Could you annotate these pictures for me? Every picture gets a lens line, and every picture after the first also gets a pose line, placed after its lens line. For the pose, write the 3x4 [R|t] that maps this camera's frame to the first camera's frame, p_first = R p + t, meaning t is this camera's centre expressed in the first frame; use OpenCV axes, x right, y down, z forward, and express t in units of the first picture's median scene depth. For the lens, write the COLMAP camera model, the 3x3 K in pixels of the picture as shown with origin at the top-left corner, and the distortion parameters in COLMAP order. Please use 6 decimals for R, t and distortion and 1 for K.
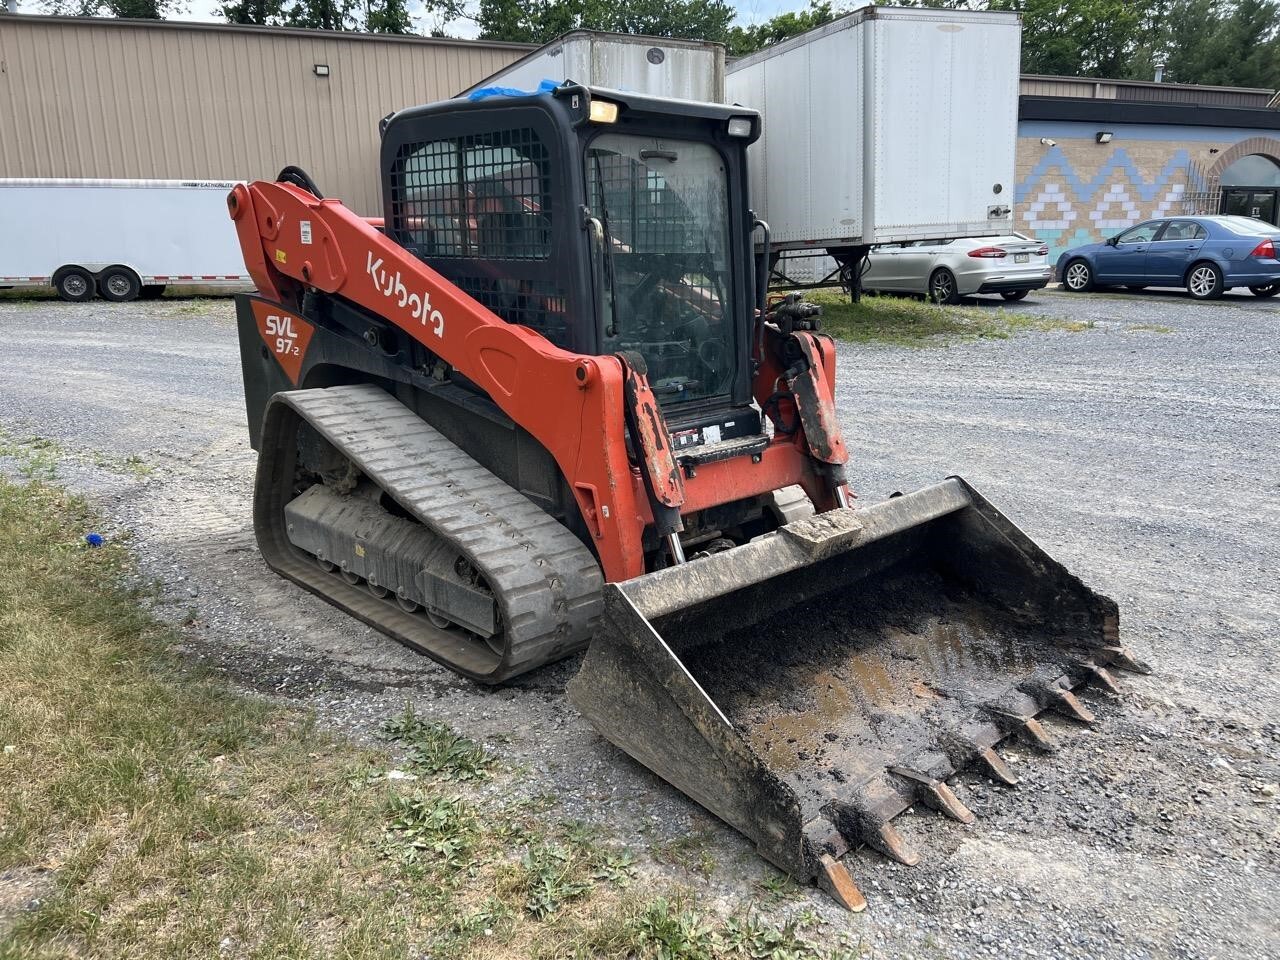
lens RADIAL K [[960.3, 0, 642.6], [0, 960.3, 482.7], [0, 0, 1]] dist [0.056444, -0.066683]
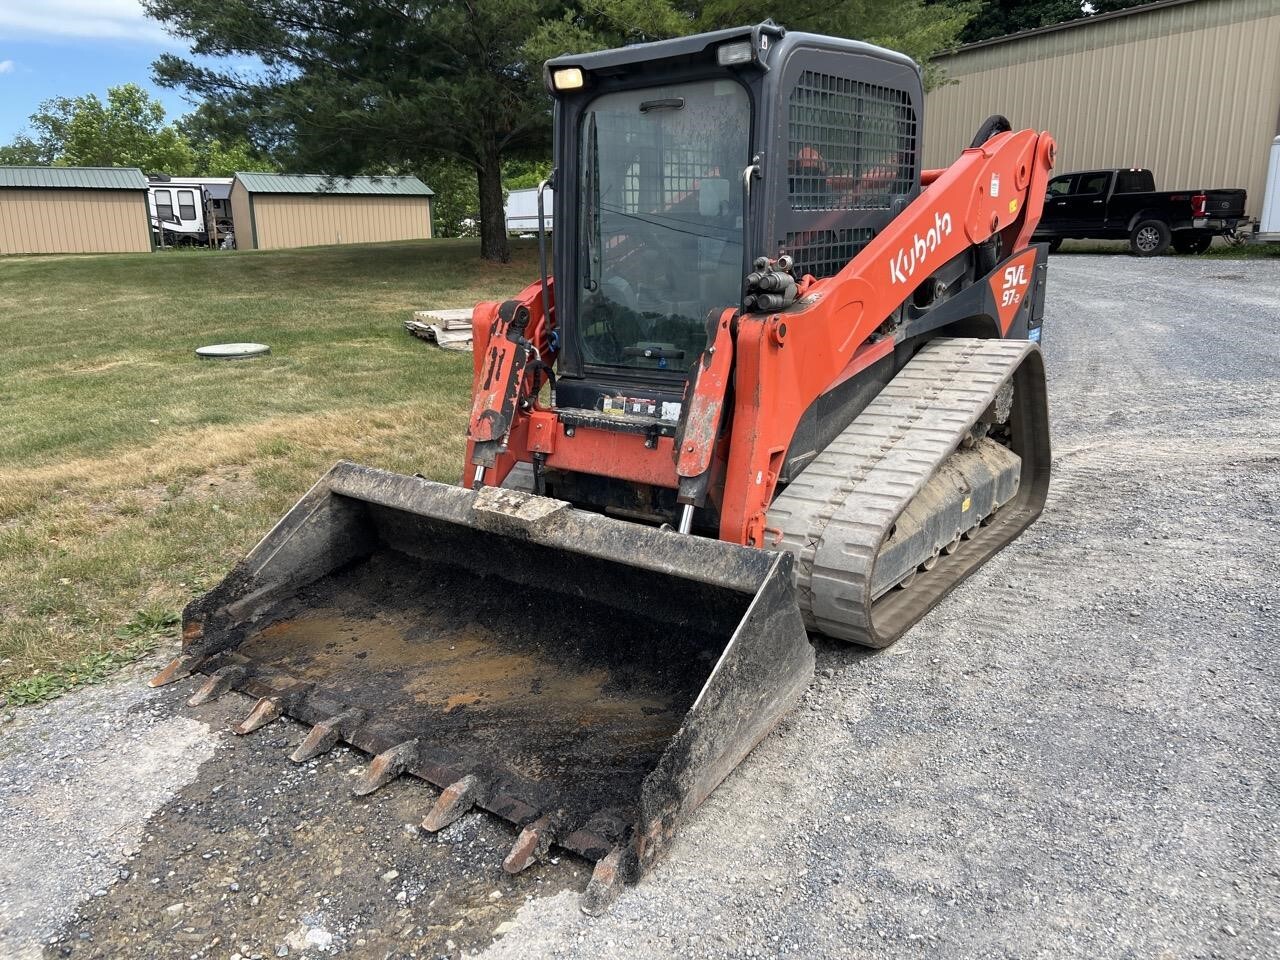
lens RADIAL K [[960.3, 0, 642.6], [0, 960.3, 482.7], [0, 0, 1]] dist [0.056444, -0.066683]
pose [[0.157840, 0.252792, -0.954559, 0.960678], [-0.212568, 0.952711, 0.217154, -0.179165], [0.964314, 0.168633, 0.204111, 0.808641]]
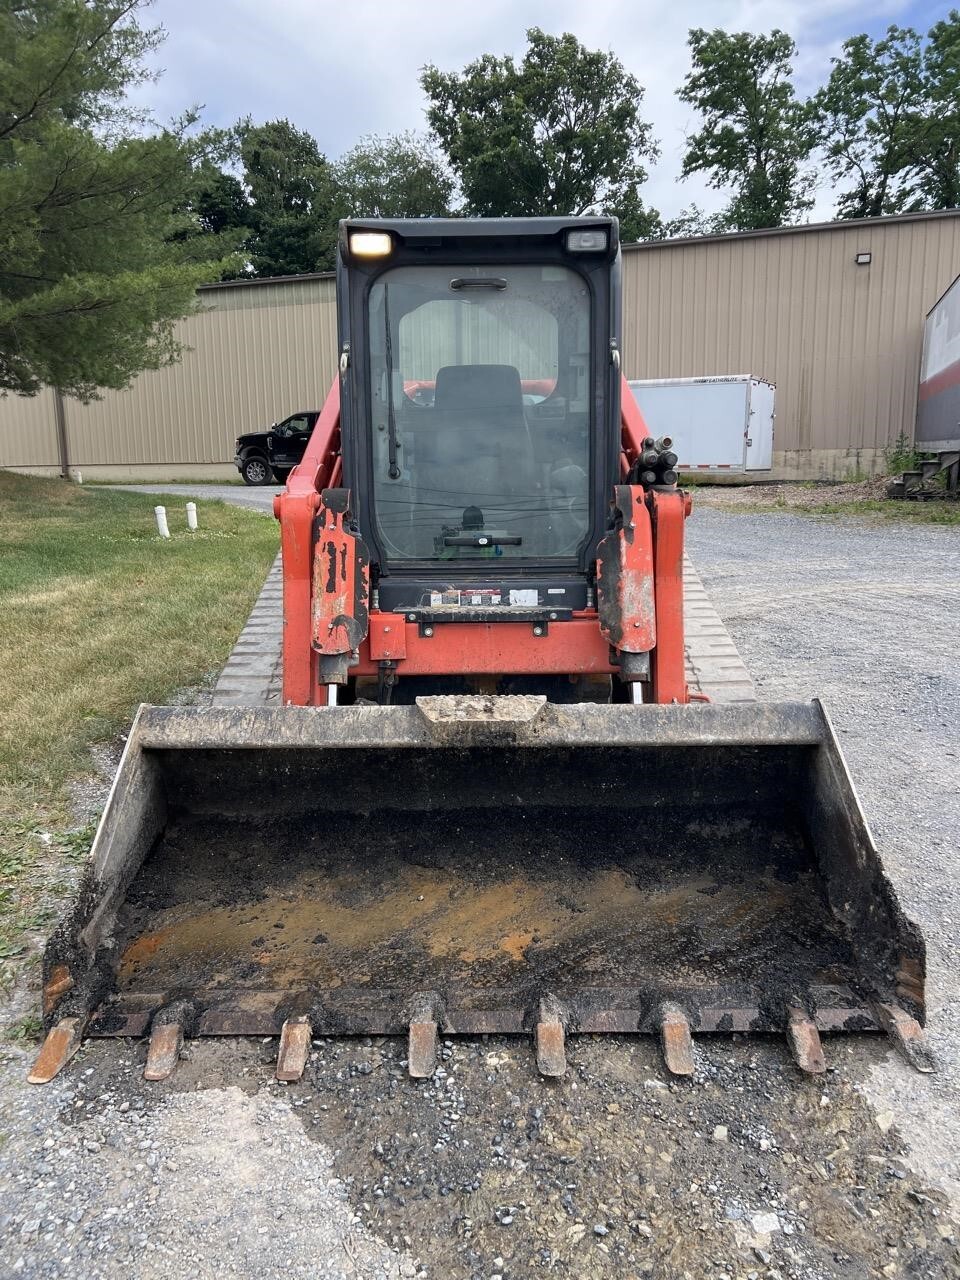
lens RADIAL K [[960.3, 0, 487.4], [0, 960.3, 633.6], [0, 0, 1]] dist [0.056444, -0.066683]
pose [[0.727621, 0.124844, -0.674524, 0.643083], [-0.156201, 0.987622, 0.014296, -0.027028], [0.667959, 0.094959, 0.738115, 0.347092]]
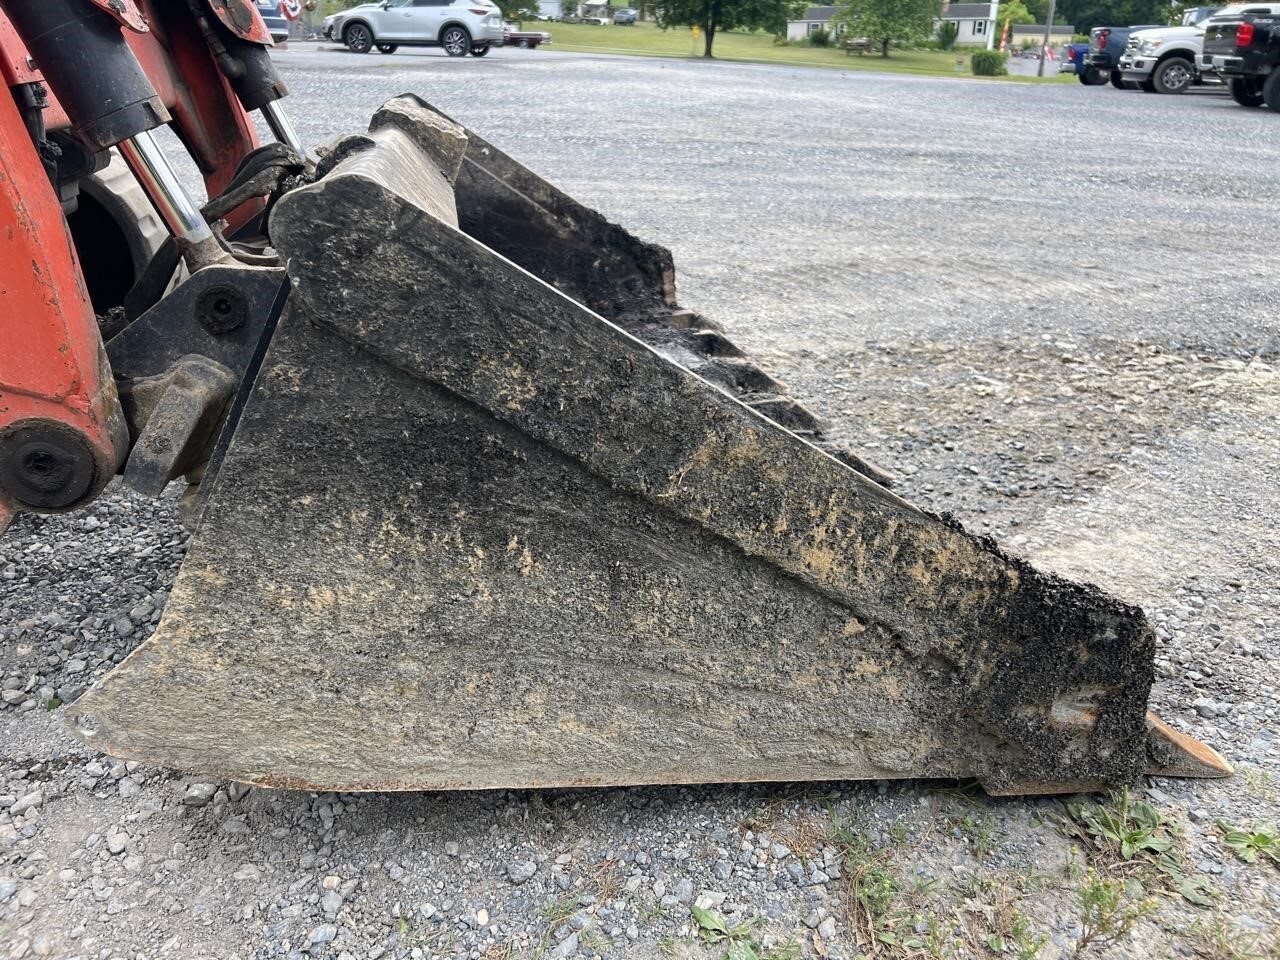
lens RADIAL K [[966.4, 0, 644.9], [0, 966.4, 487.1], [0, 0, 1]] dist [0.051267, -0.061484]
pose [[0.535667, -0.320500, 0.781243, -0.138790], [0.175849, 0.947228, 0.268022, 0.089997], [-0.825916, -0.006190, 0.563759, 0.577244]]
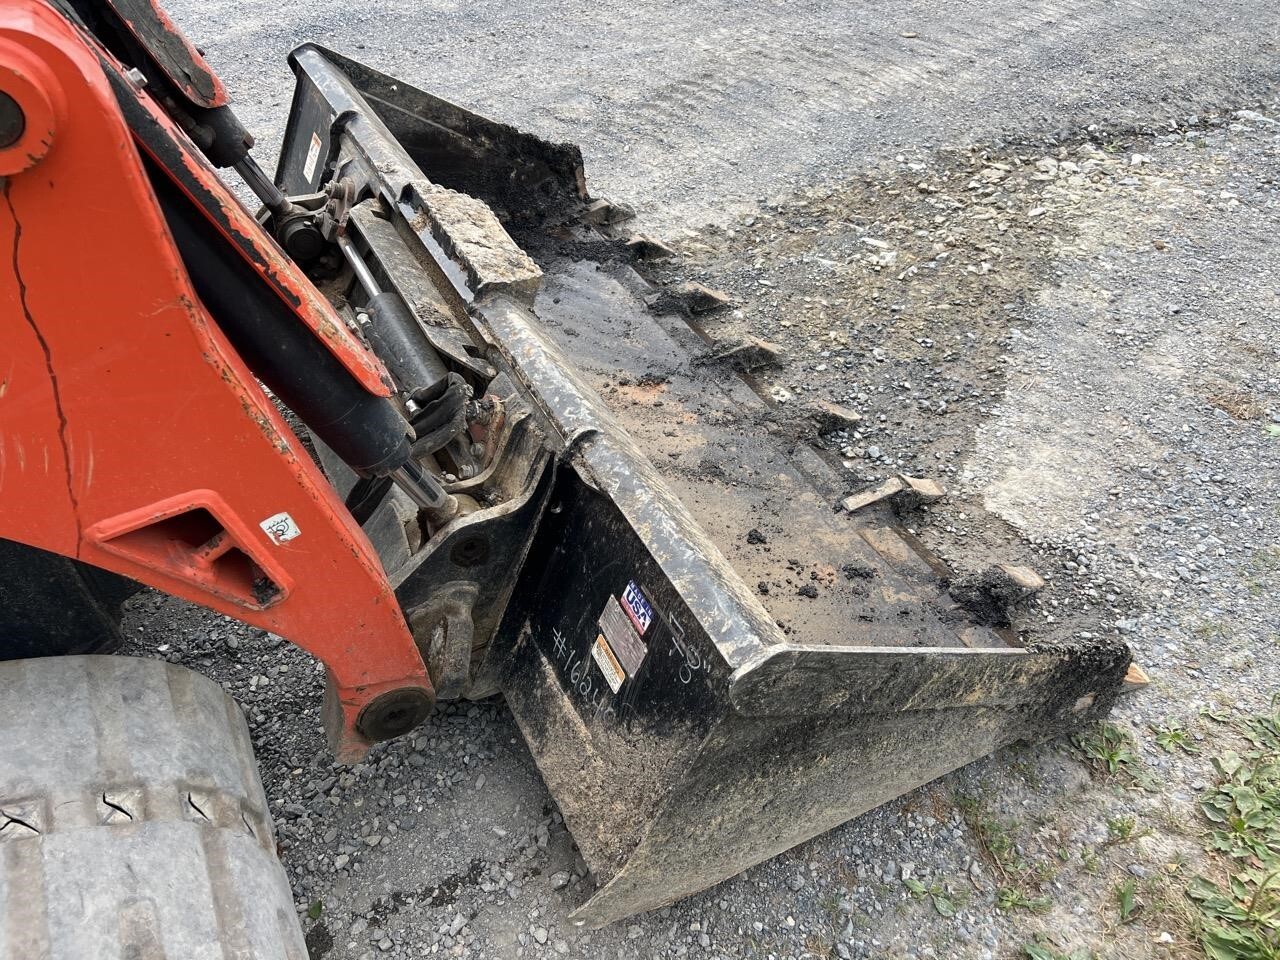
lens RADIAL K [[960.3, 0, 642.6], [0, 960.3, 482.7], [0, 0, 1]] dist [0.056444, -0.066683]
pose [[0.277137, -0.658367, 0.699820, -0.179563], [0.223056, 0.752535, 0.619627, -0.124216], [-0.934581, -0.015622, 0.355408, 0.653230]]
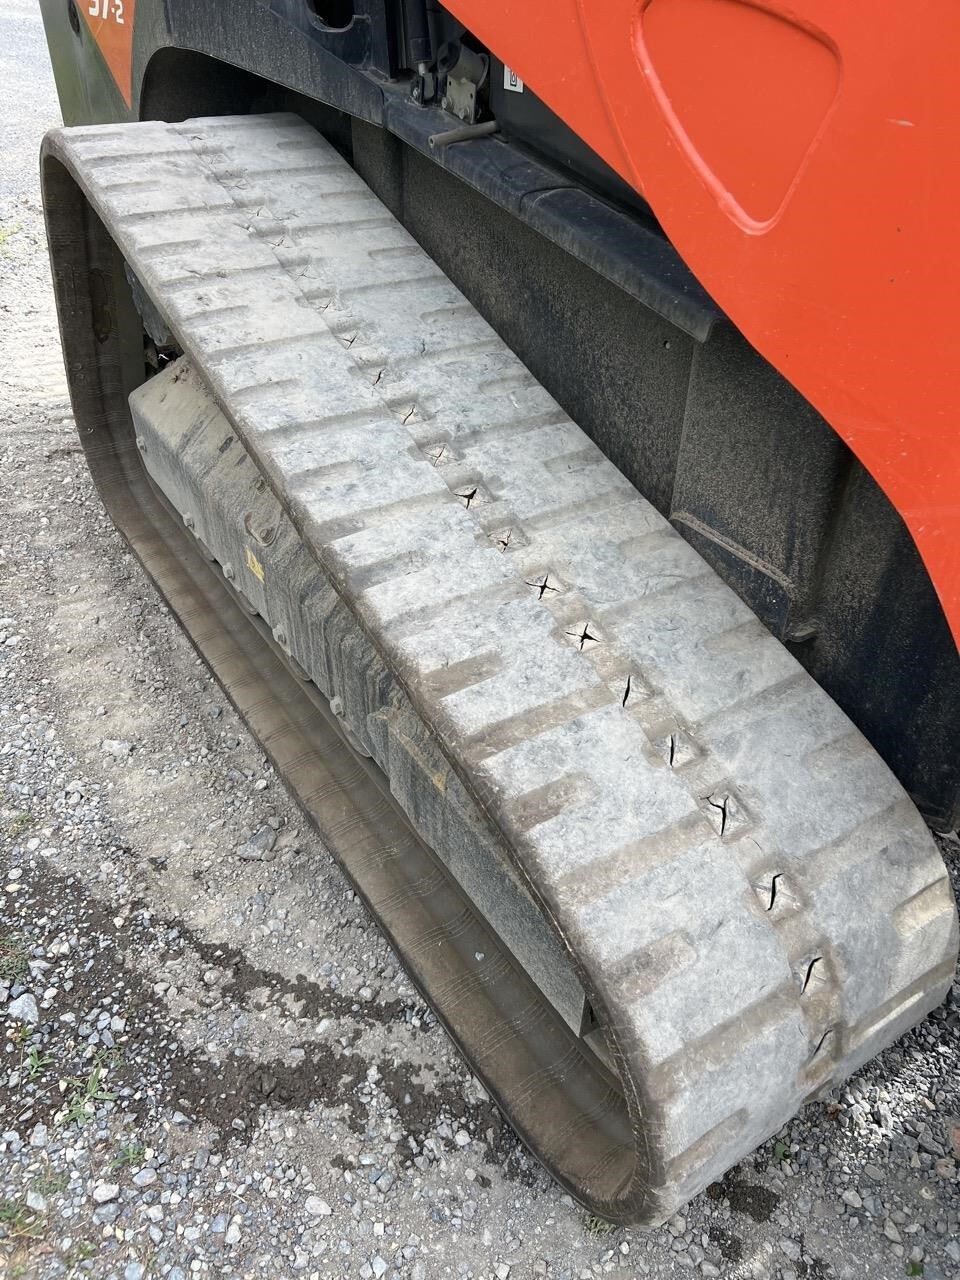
lens RADIAL K [[960.4, 0, 480.0], [0, 960.4, 640.0], [0, 0, 1]] dist [0.071876, -0.075122]
pose [[0.981398, 0.133098, -0.138356, -0.141173], [-0.068299, 0.915571, 0.396315, -0.080412], [0.179423, -0.379494, 0.907630, 0.661746]]
